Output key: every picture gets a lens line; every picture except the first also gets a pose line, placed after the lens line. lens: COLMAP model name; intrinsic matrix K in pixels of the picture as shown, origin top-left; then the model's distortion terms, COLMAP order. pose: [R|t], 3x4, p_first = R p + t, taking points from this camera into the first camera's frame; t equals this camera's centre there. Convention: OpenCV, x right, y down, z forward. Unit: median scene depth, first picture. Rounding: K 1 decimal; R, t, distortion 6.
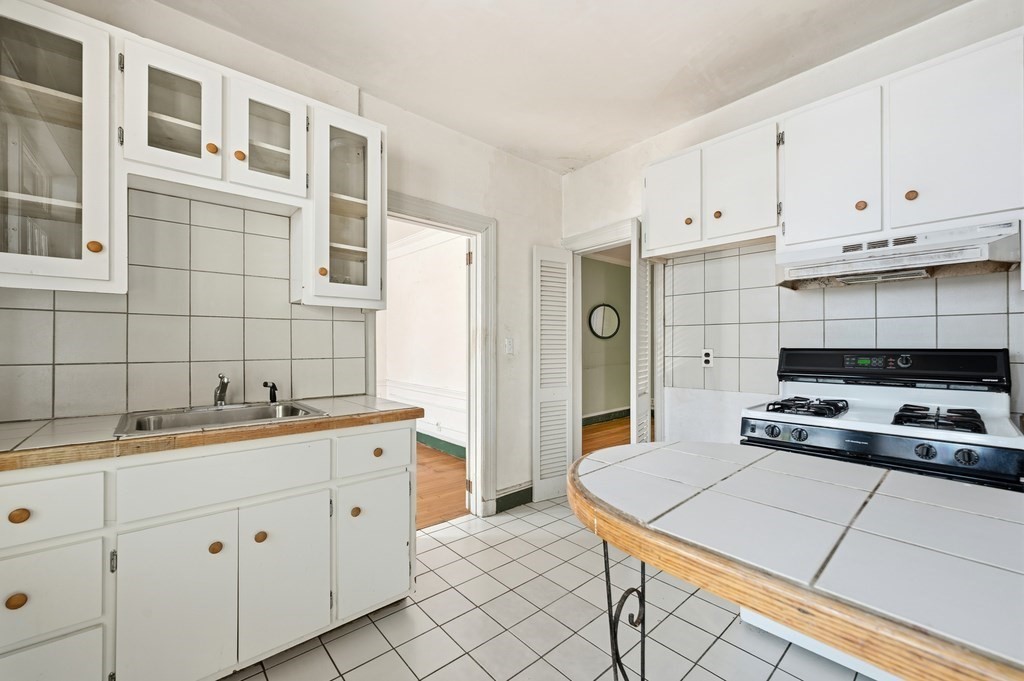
lens RADIAL K [[416.4, 0, 507.1], [0, 416.4, 344.5], [0, 0, 1]] dist [0.001568, 0.000213]
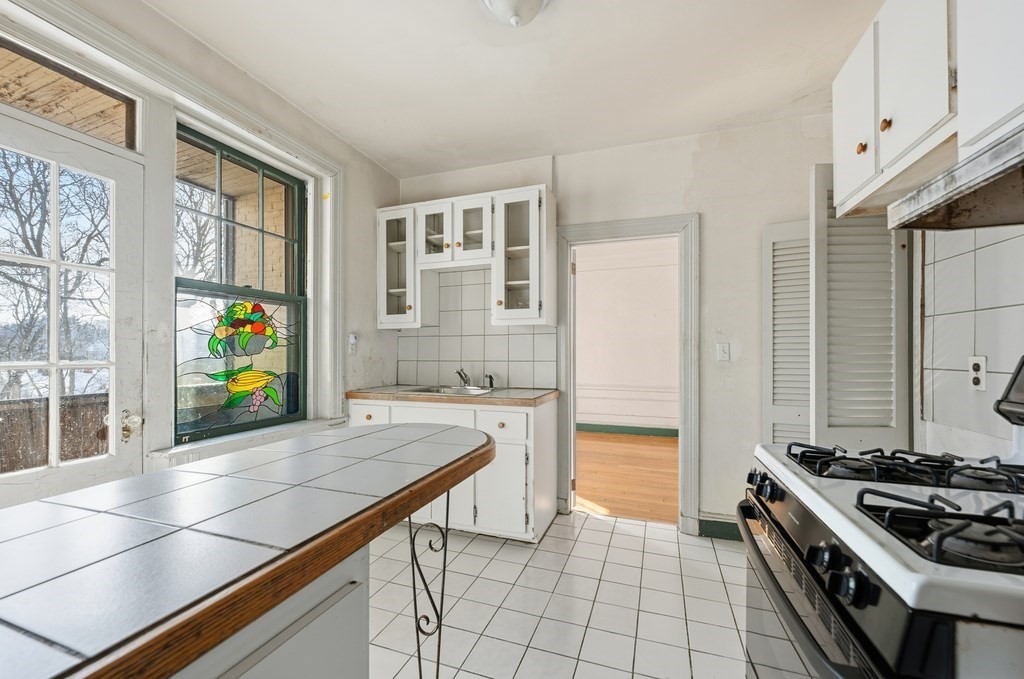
lens RADIAL K [[416.4, 0, 506.8], [0, 416.4, 349.4], [0, 0, 1]] dist [0.001568, 0.000213]
pose [[0.475376, -0.007883, -0.879747, 0.885591], [0.005230, 0.999968, -0.006134, 0.002804], [0.879767, -0.001685, 0.475402, 0.302581]]
